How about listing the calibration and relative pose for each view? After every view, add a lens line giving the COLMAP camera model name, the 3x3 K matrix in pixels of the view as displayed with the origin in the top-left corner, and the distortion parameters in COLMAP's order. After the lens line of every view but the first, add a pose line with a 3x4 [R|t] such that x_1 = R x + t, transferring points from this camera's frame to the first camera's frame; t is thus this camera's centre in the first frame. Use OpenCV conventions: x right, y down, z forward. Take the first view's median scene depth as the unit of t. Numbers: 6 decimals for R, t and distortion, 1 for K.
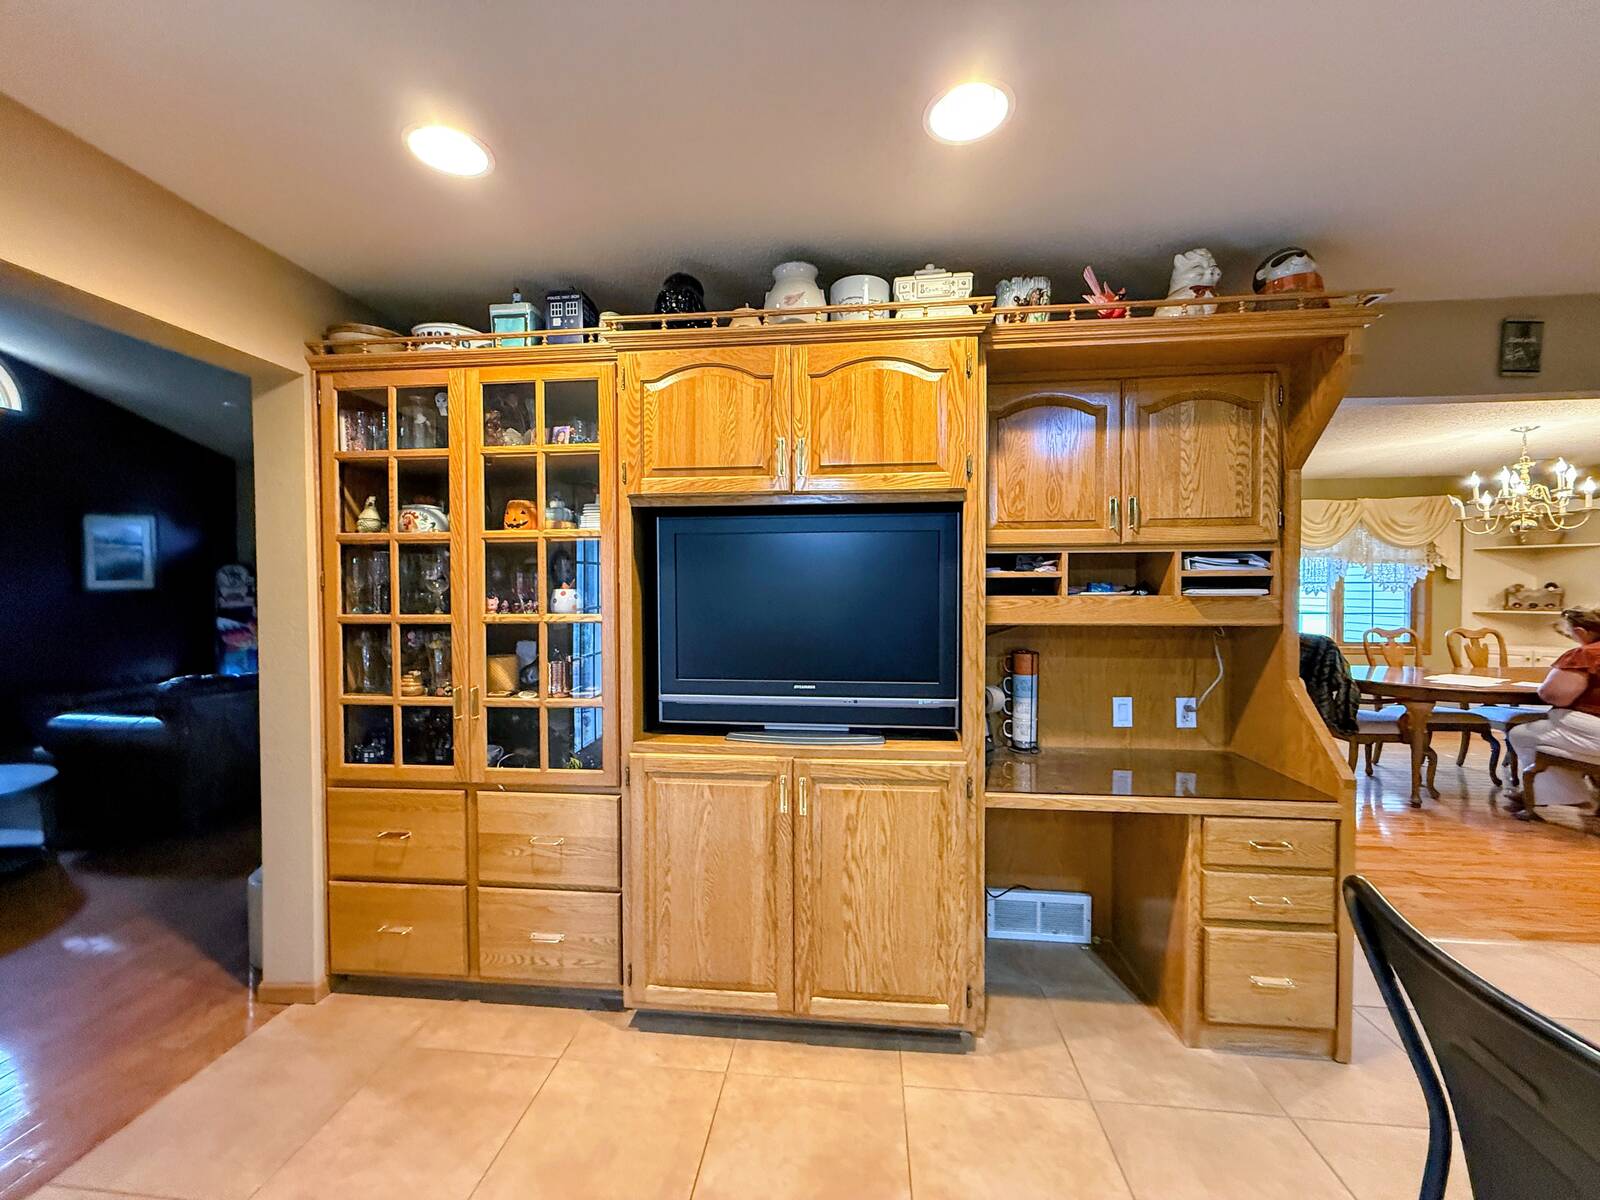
lens RADIAL K [[639.2, 0, 800.0], [0, 639.2, 600.0], [0, 0, 1]] dist [0.001584, 0.000201]
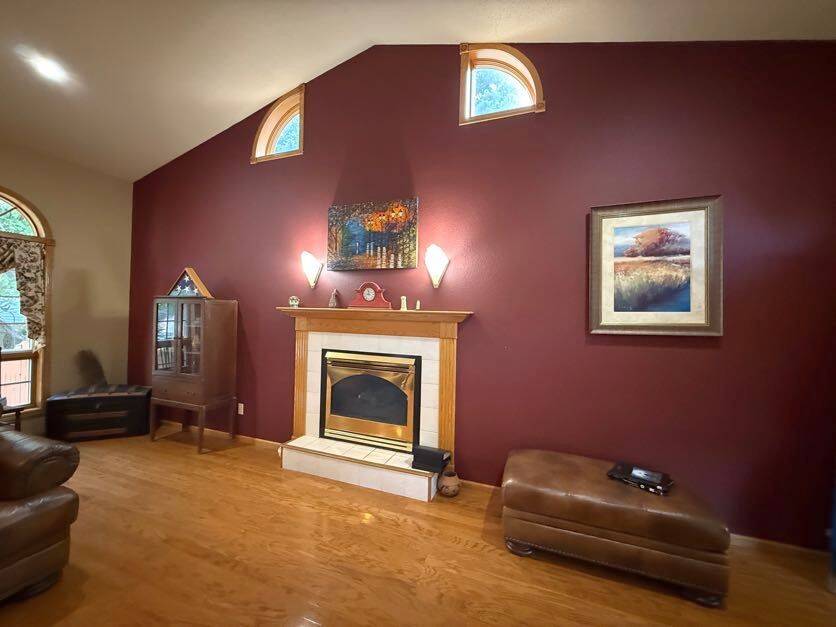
lens RADIAL K [[334.0, 0, 418.0], [0, 334.0, 313.5], [0, 0, 1]] dist [0.001584, 0.000201]
pose [[-0.246625, -0.005408, -0.969096, -0.666234], [-0.042212, 0.999095, 0.005167, -0.021349], [0.968191, 0.042182, -0.246630, 0.839655]]
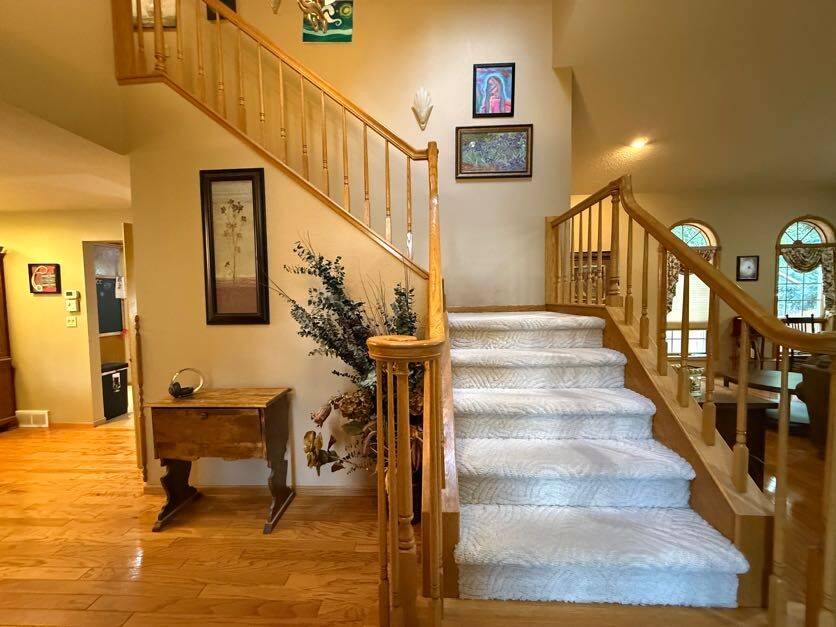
lens RADIAL K [[329.2, 0, 418.0], [0, 329.2, 313.5], [0, 0, 1]] dist [0.001605, 0.000405]
pose [[-0.998542, 0.018930, -0.050554, -0.034624], [0.015945, 0.998142, 0.058807, -0.008705], [0.051573, 0.057915, -0.996988, 0.871835]]
